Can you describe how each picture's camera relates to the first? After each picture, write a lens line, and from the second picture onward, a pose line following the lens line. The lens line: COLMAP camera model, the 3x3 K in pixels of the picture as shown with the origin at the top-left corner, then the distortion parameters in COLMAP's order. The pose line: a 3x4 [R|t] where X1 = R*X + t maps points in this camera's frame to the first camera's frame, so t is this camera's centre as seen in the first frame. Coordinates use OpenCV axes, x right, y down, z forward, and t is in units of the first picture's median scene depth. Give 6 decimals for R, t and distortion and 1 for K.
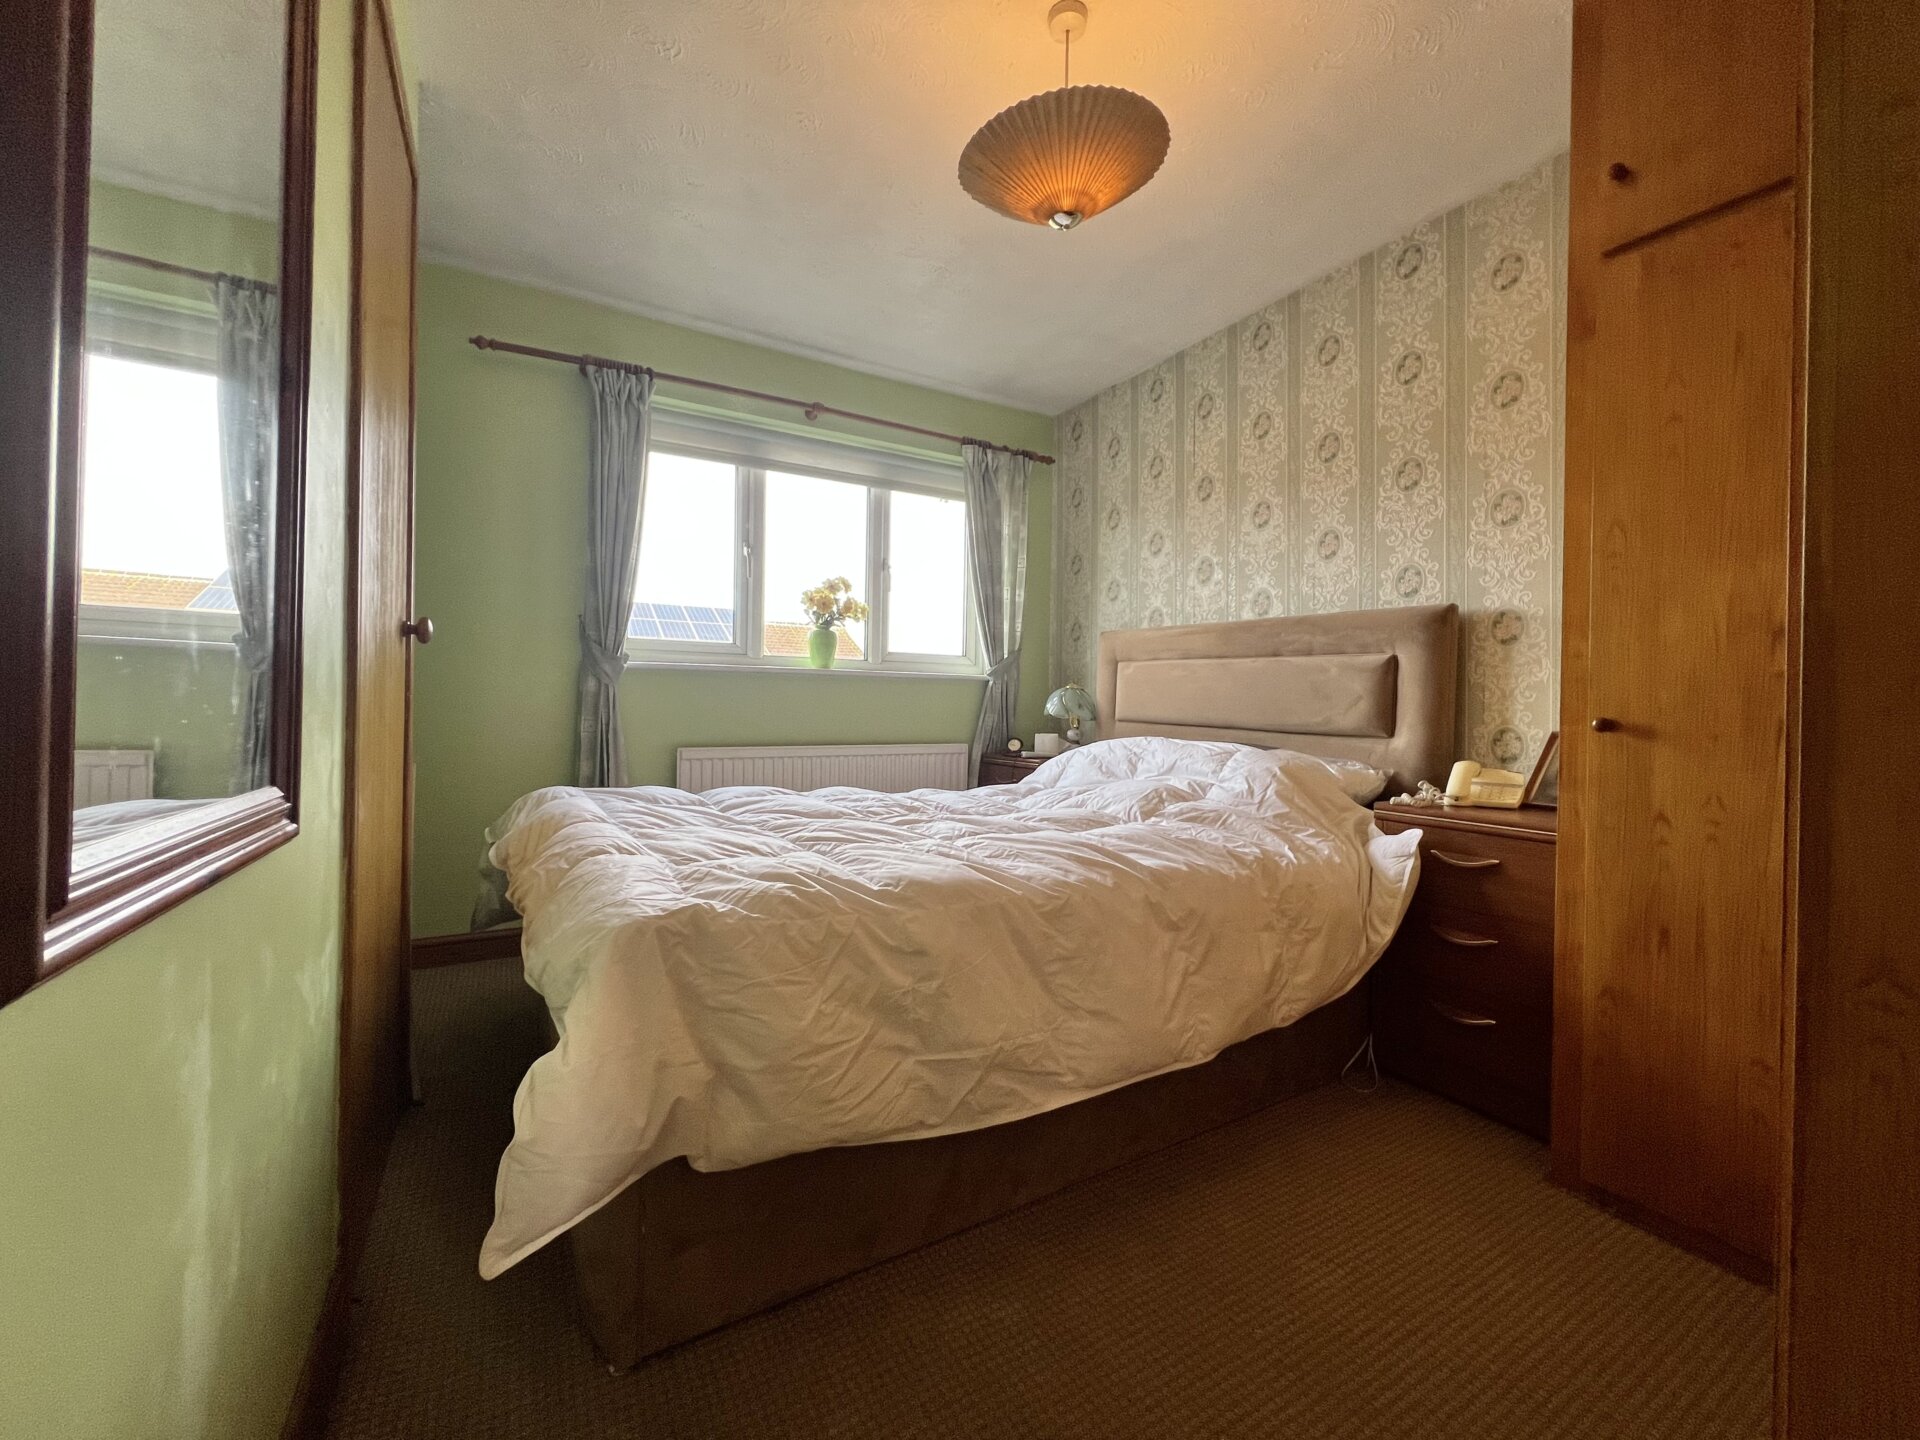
lens RADIAL K [[770.4, 0, 958.4], [0, 770.4, 710.3], [0, 0, 1]] dist [-0.000131, 0.000650]
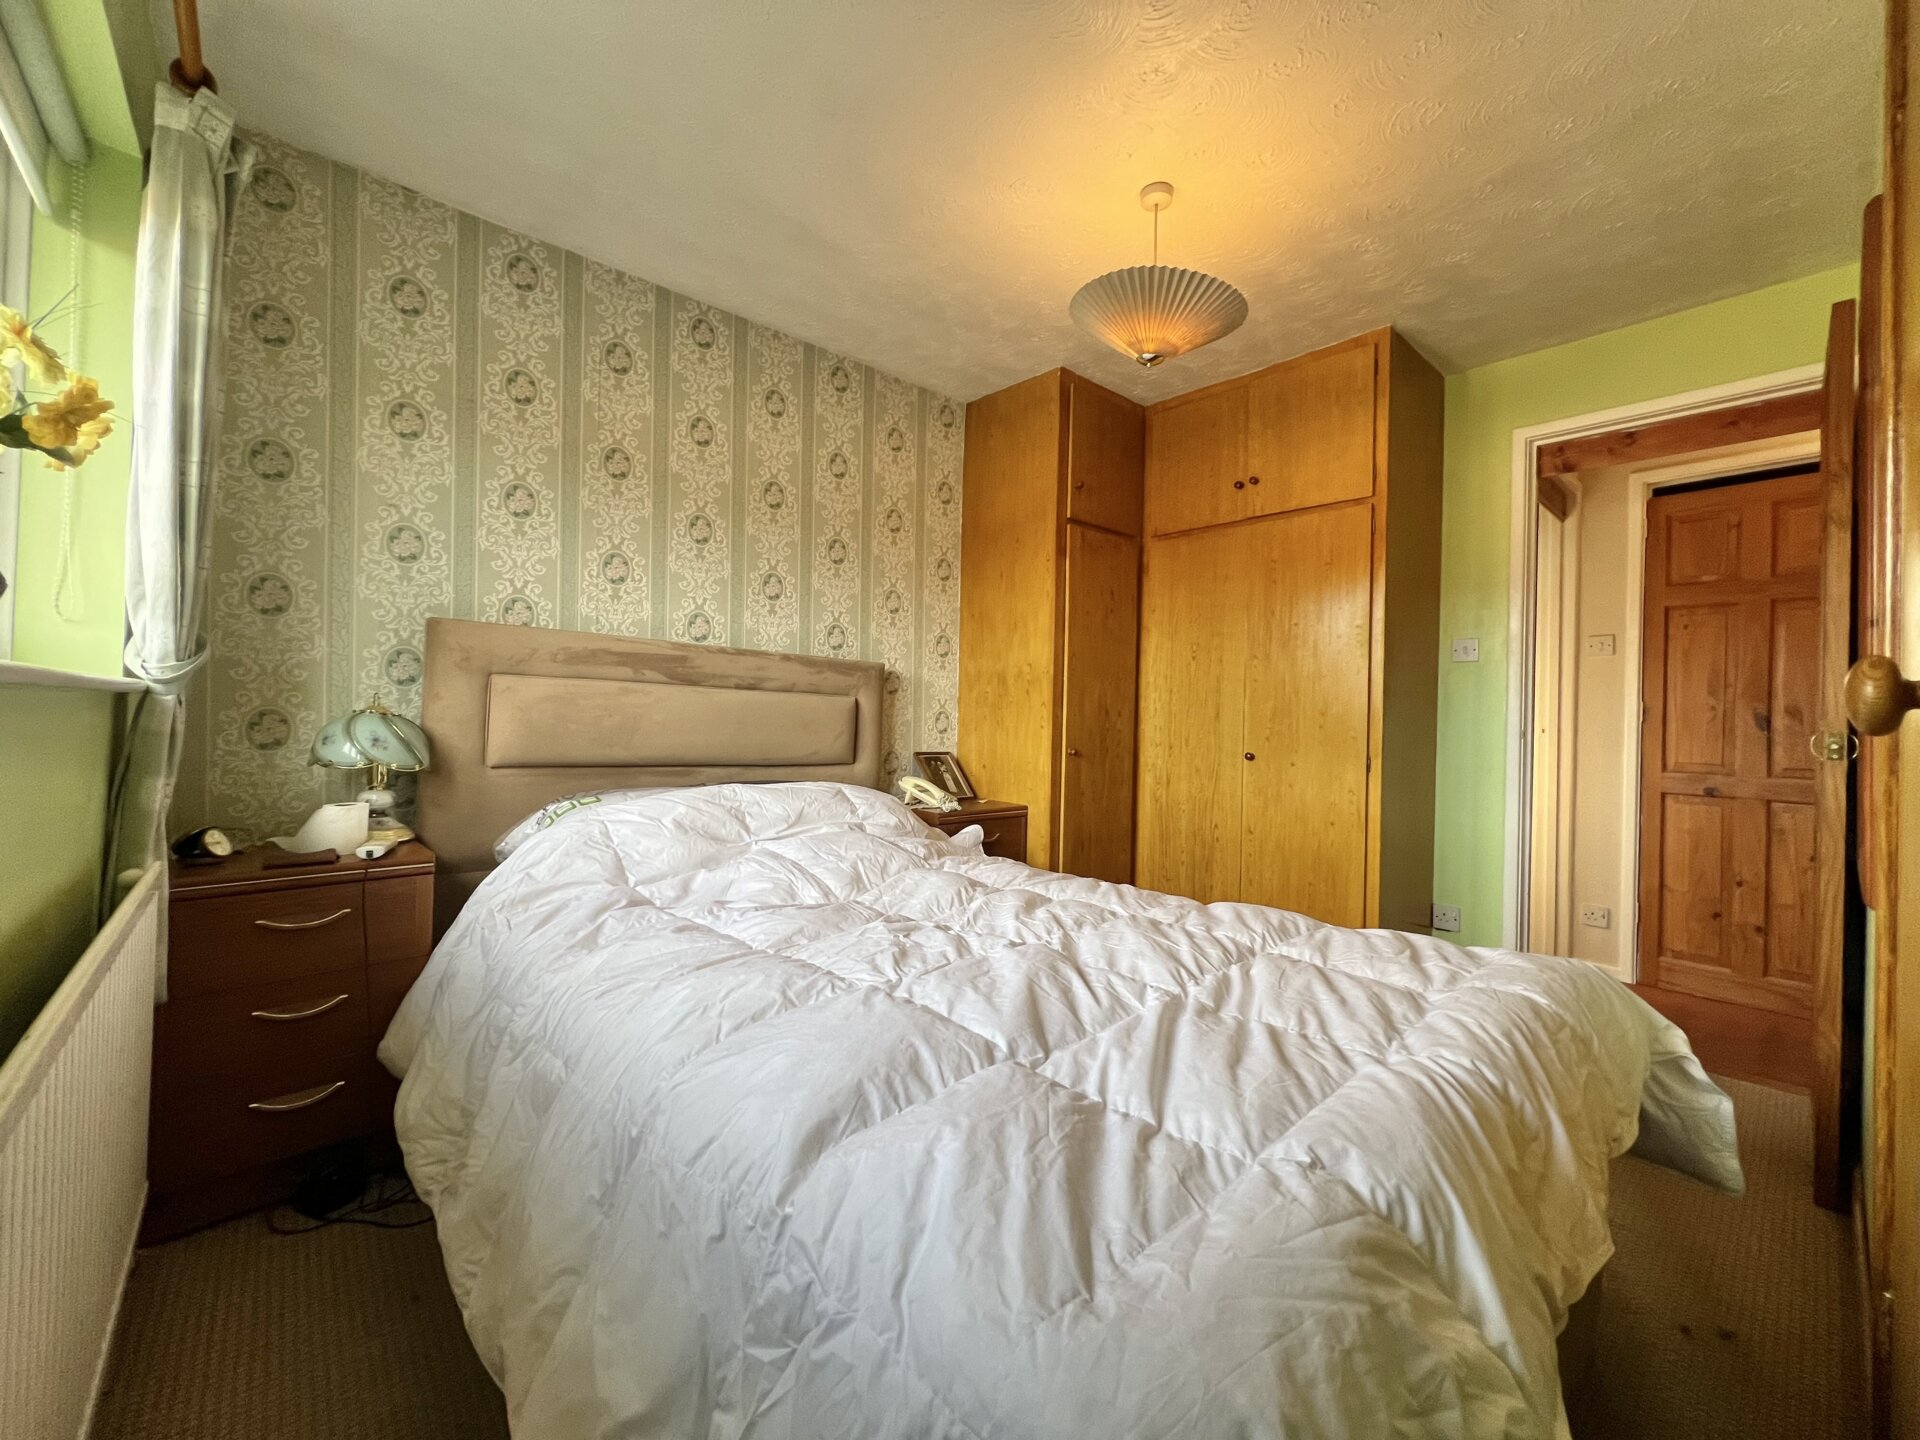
lens RADIAL K [[770.4, 0, 957.3], [0, 770.4, 711.6], [0, 0, 1]] dist [-0.000131, 0.000650]
pose [[-0.202725, -0.016385, 0.979099, -0.626194], [-0.017296, 0.999764, 0.013150, -0.061702], [-0.979083, -0.014268, -0.202960, 0.979755]]
